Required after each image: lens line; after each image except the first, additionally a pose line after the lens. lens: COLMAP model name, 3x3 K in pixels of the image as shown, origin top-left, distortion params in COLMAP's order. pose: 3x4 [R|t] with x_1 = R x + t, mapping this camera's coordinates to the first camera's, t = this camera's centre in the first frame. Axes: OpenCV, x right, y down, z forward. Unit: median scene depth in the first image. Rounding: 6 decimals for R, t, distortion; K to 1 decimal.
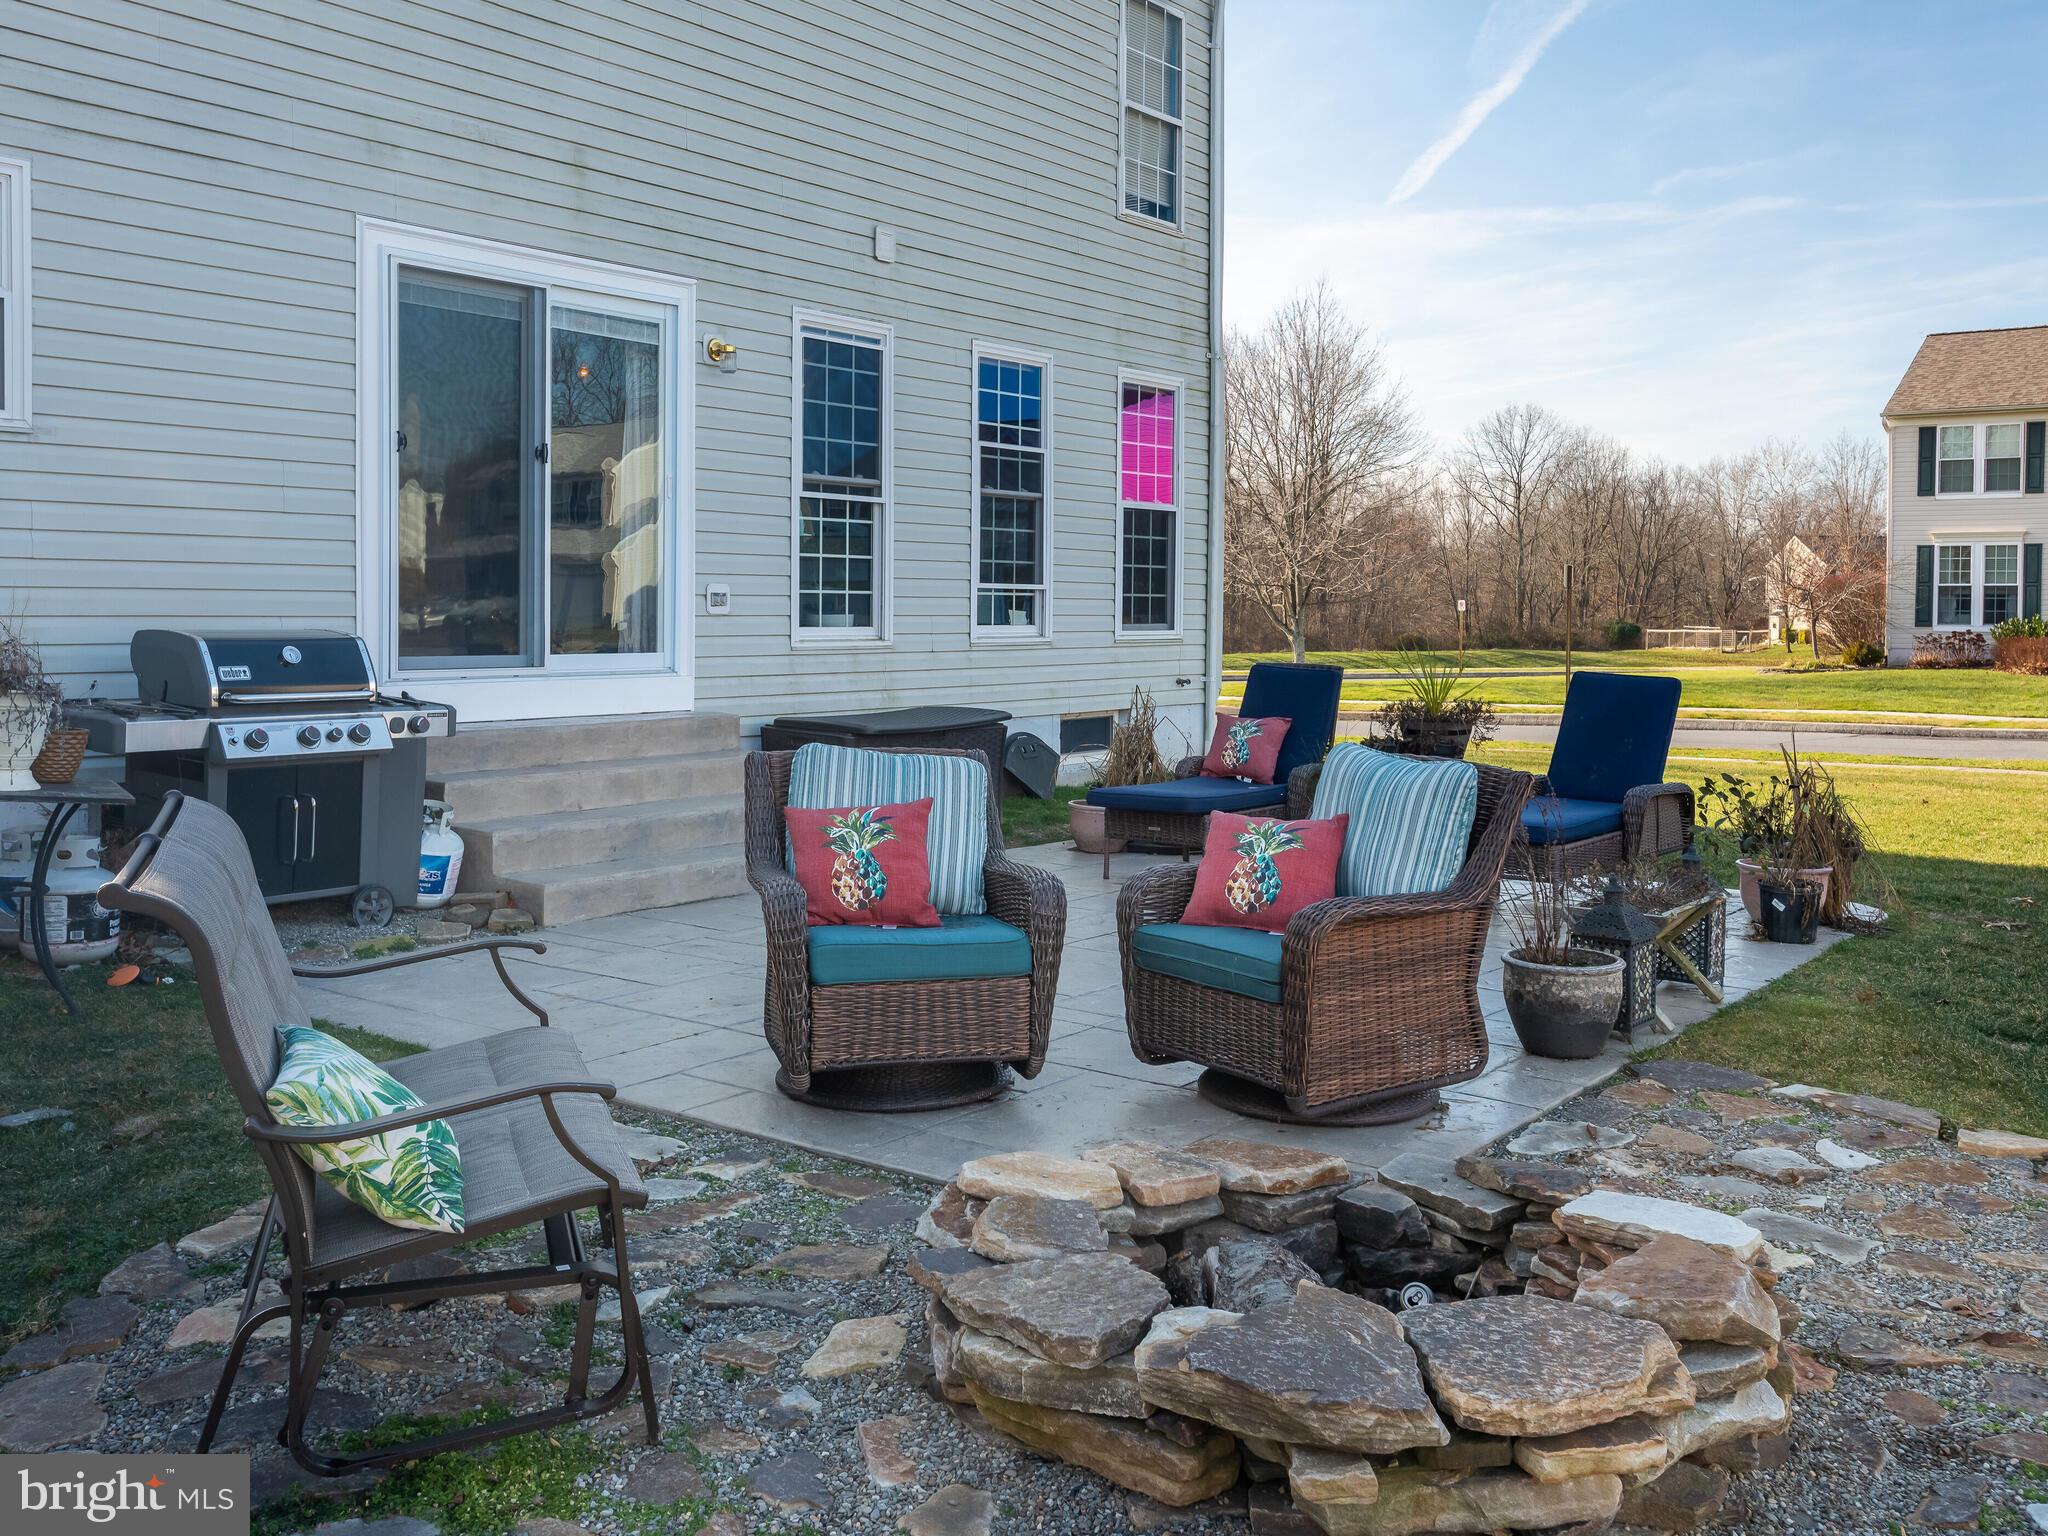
lens RADIAL K [[1812.0, 0, 1017.0], [0, 1812.0, 681.7], [0, 0, 1]] dist [0.003755, 0.002627]
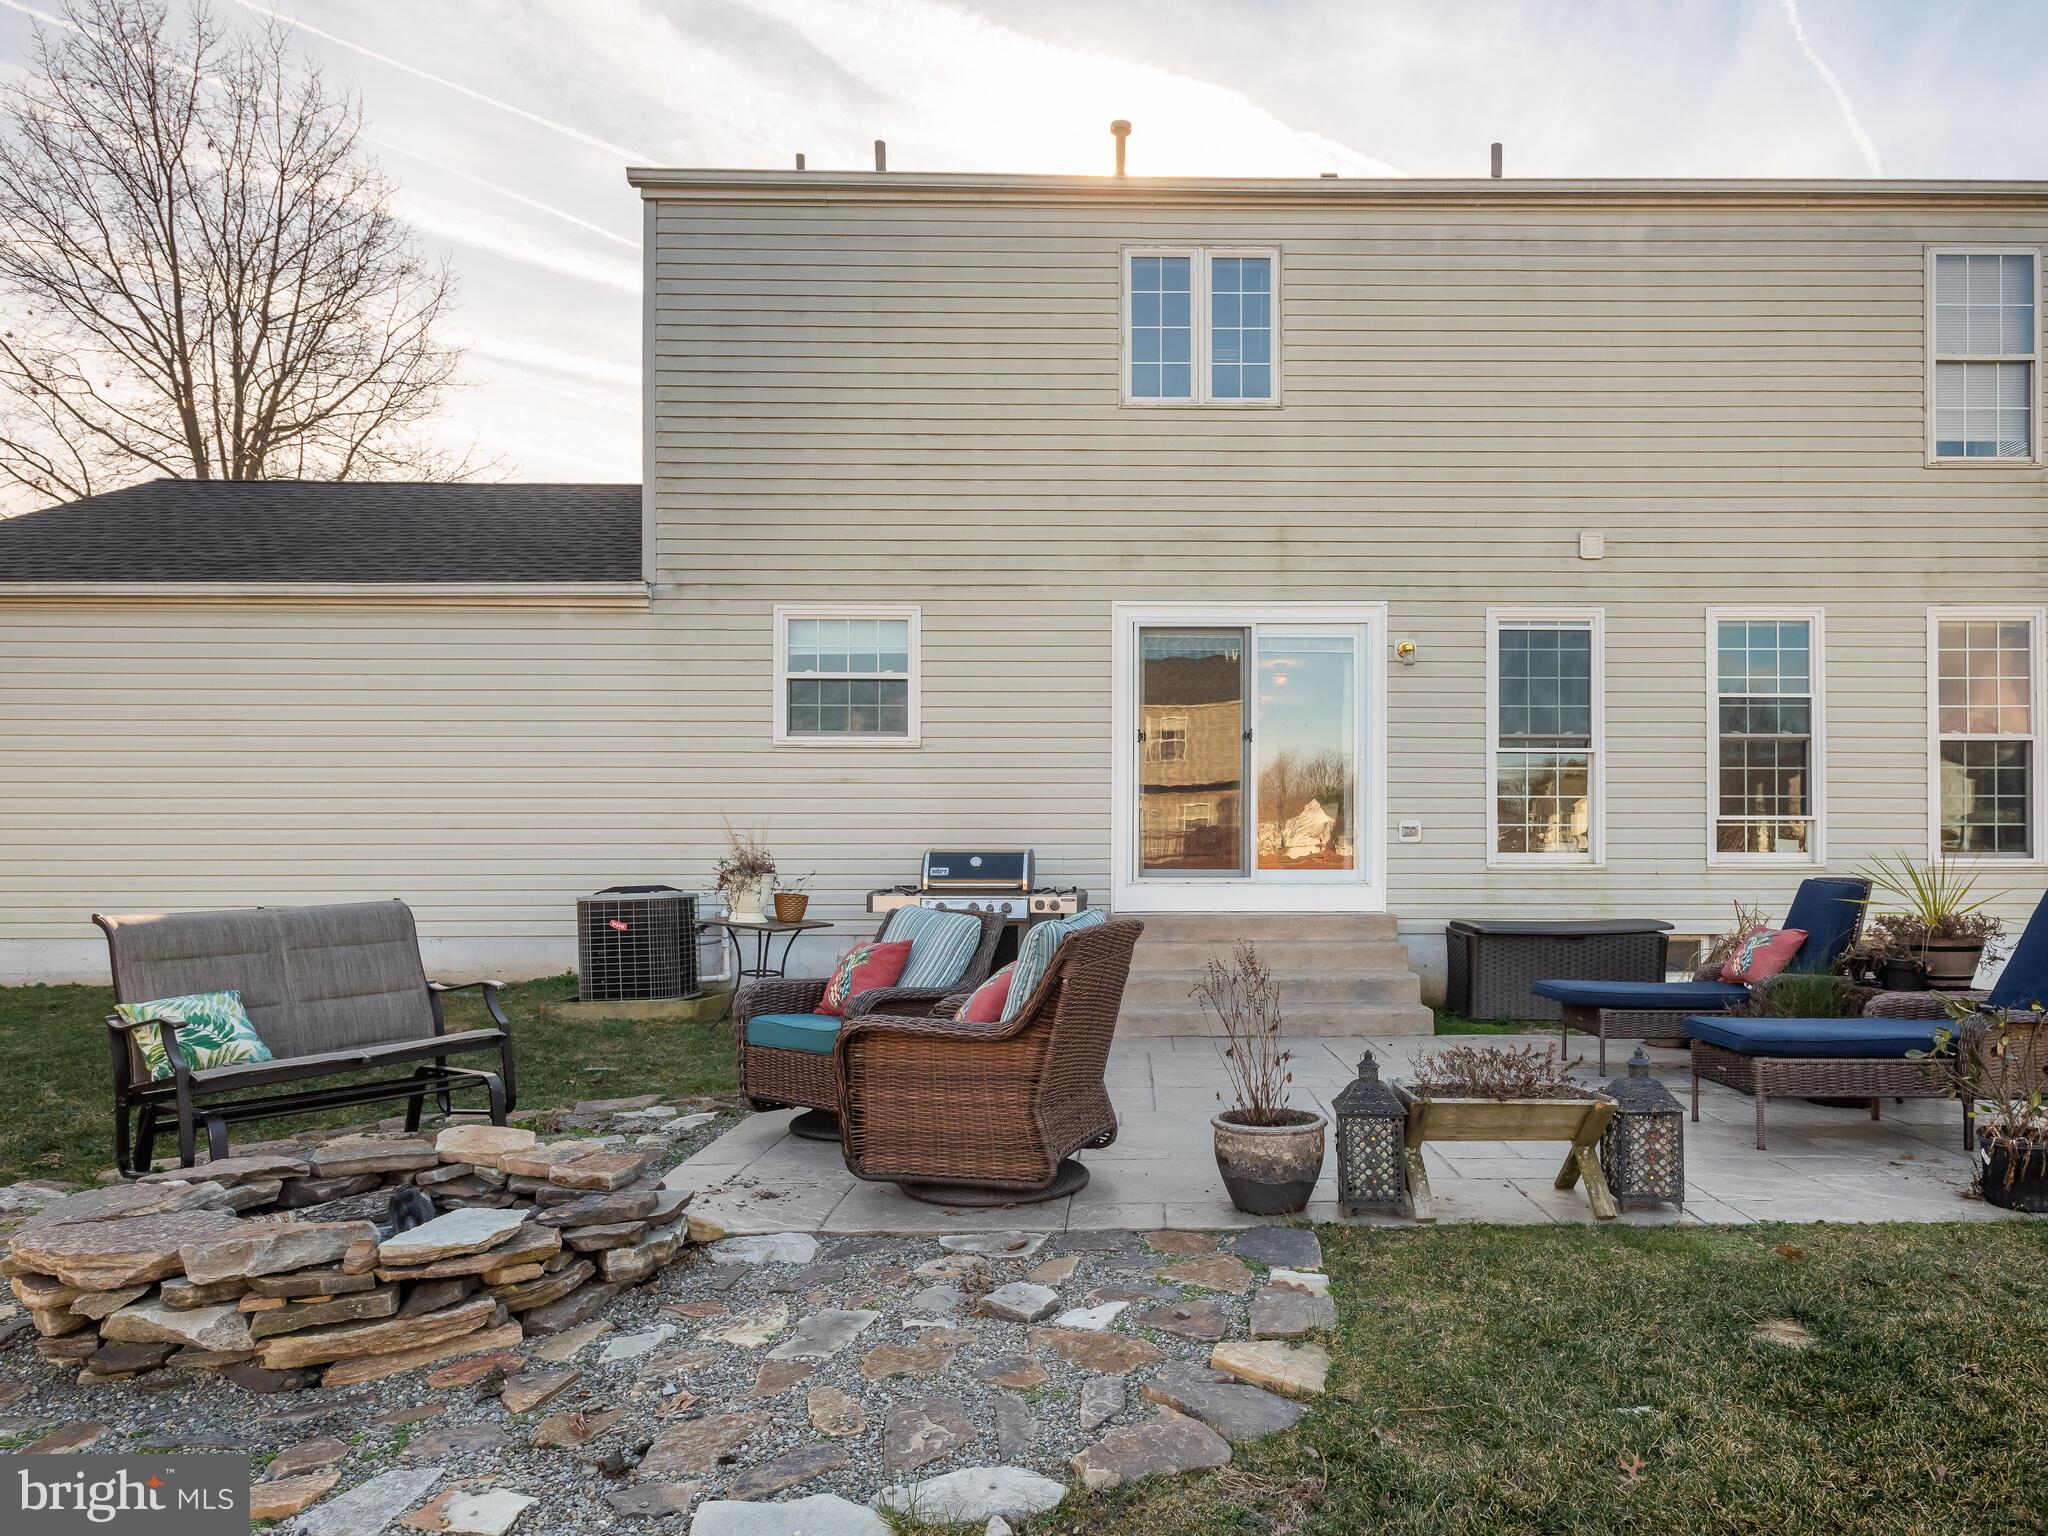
lens RADIAL K [[1201.9, 0, 1023.3], [0, 1201.9, 861.6], [0, 0, 1]] dist [0.008355, 0.002857]
pose [[0.631705, -0.005819, -0.775187, 0.326500], [-0.027337, 0.999183, -0.029777, 0.011317], [0.774727, 0.040001, 0.631029, 0.188471]]
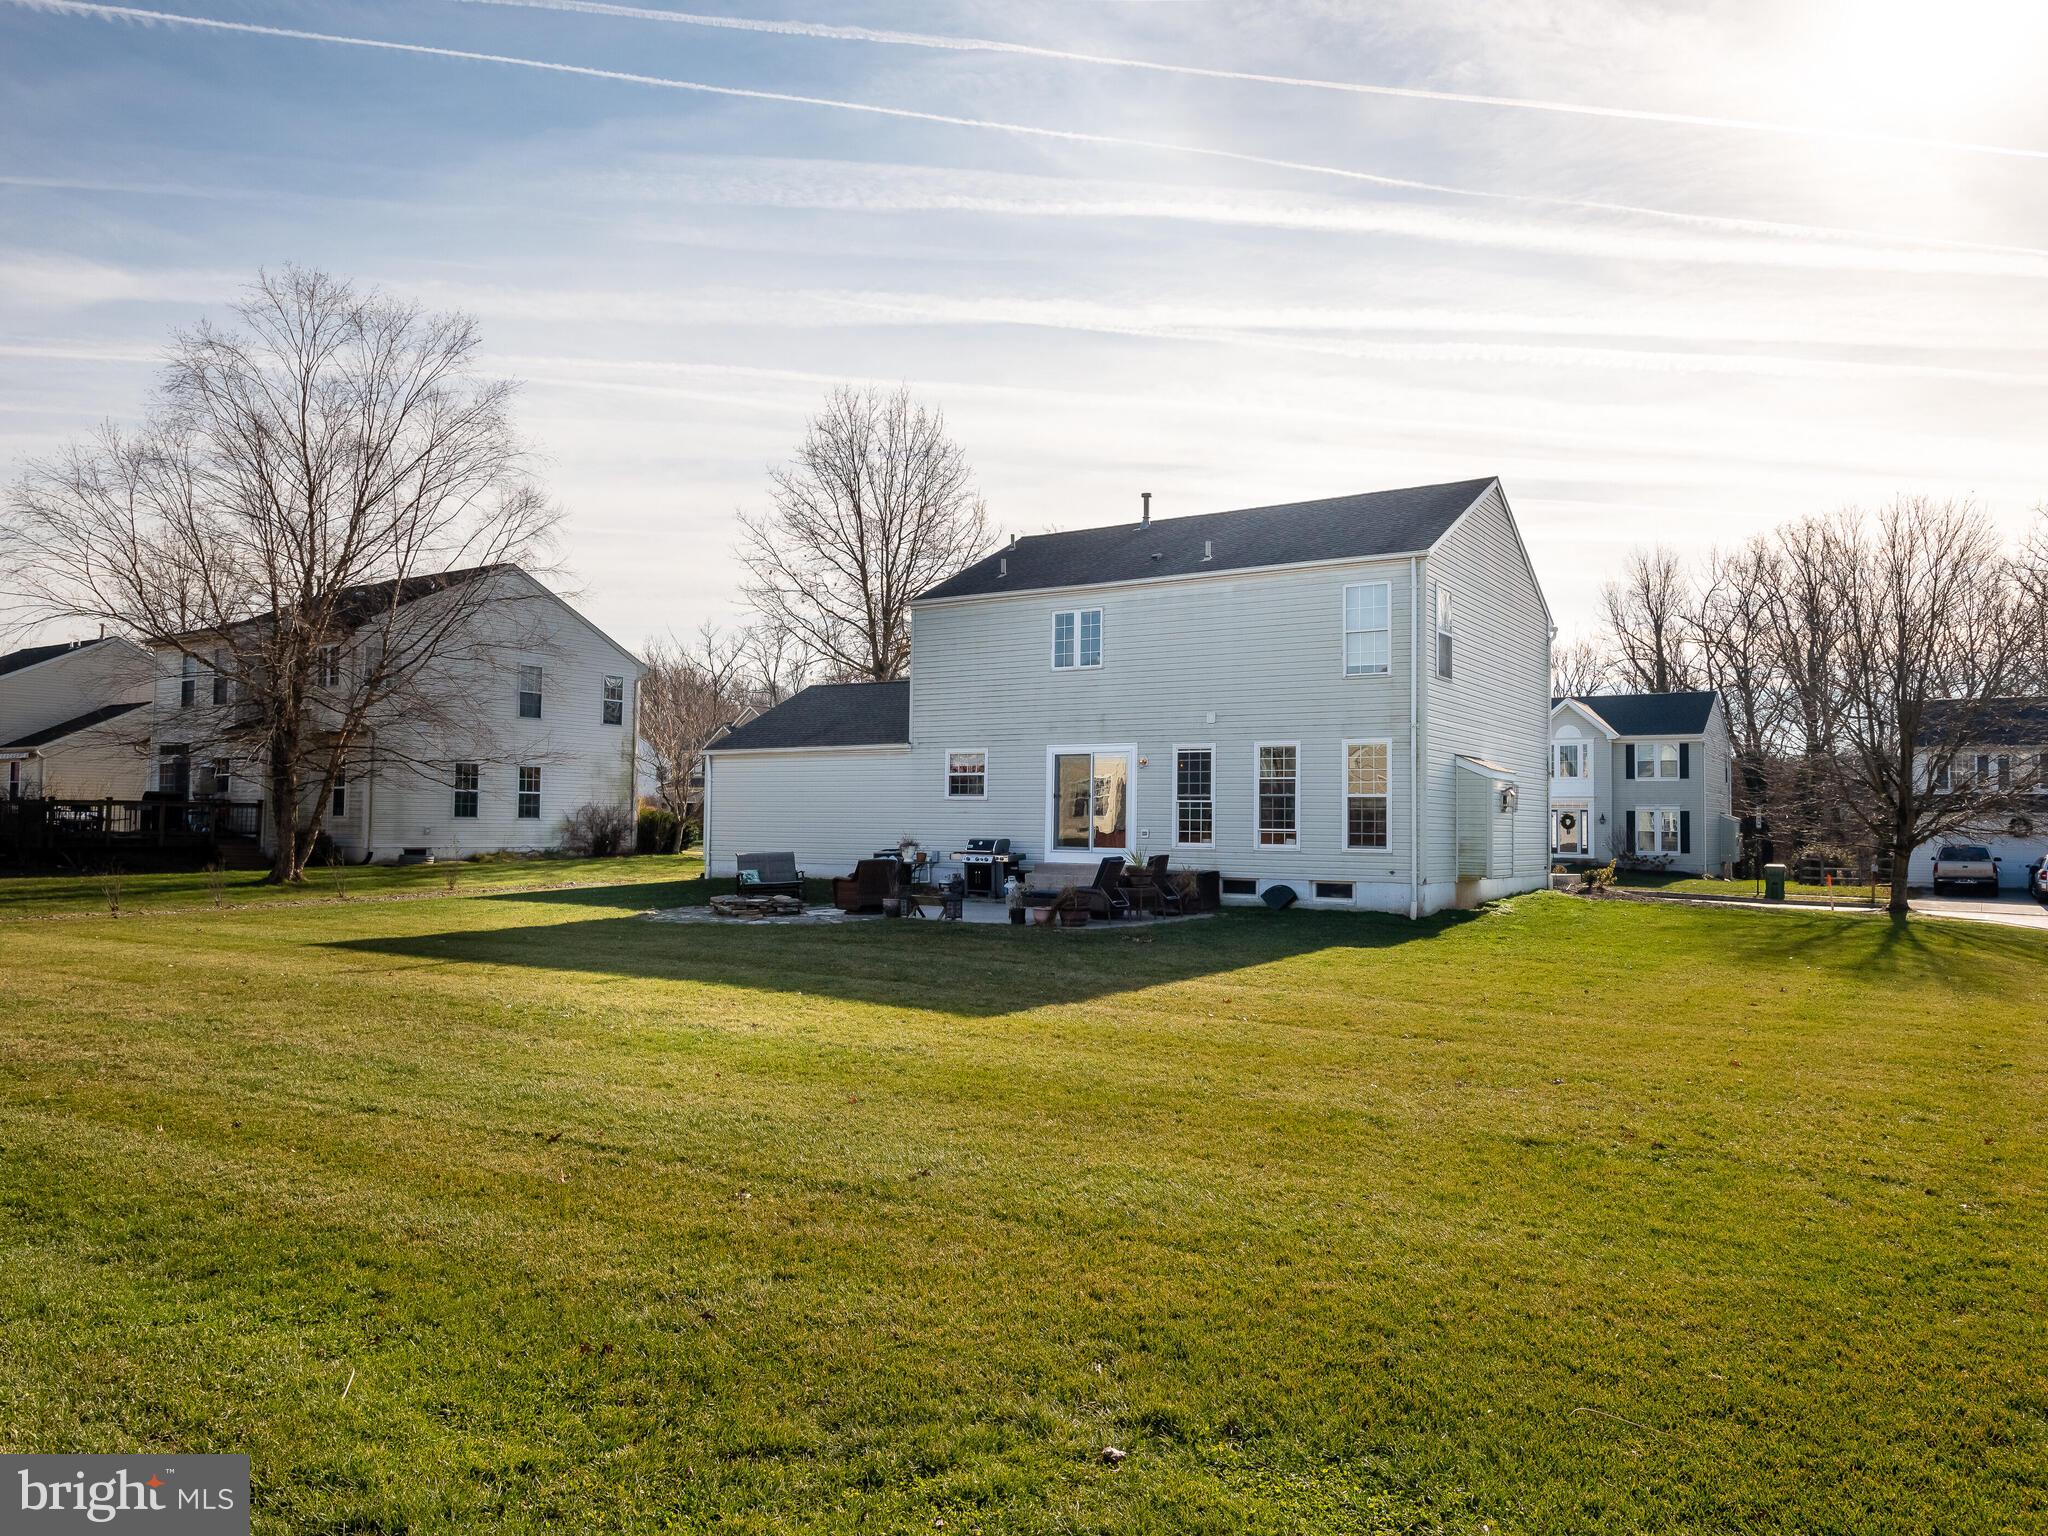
lens RADIAL K [[1812.0, 0, 1017.0], [0, 1812.0, 681.7], [0, 0, 1]] dist [0.003755, 0.002627]
pose [[0.024457, -0.067127, -0.997445, 3.038577], [-0.044393, 0.996686, -0.068165, -0.080605], [0.998715, 0.045946, 0.021396, 0.618558]]
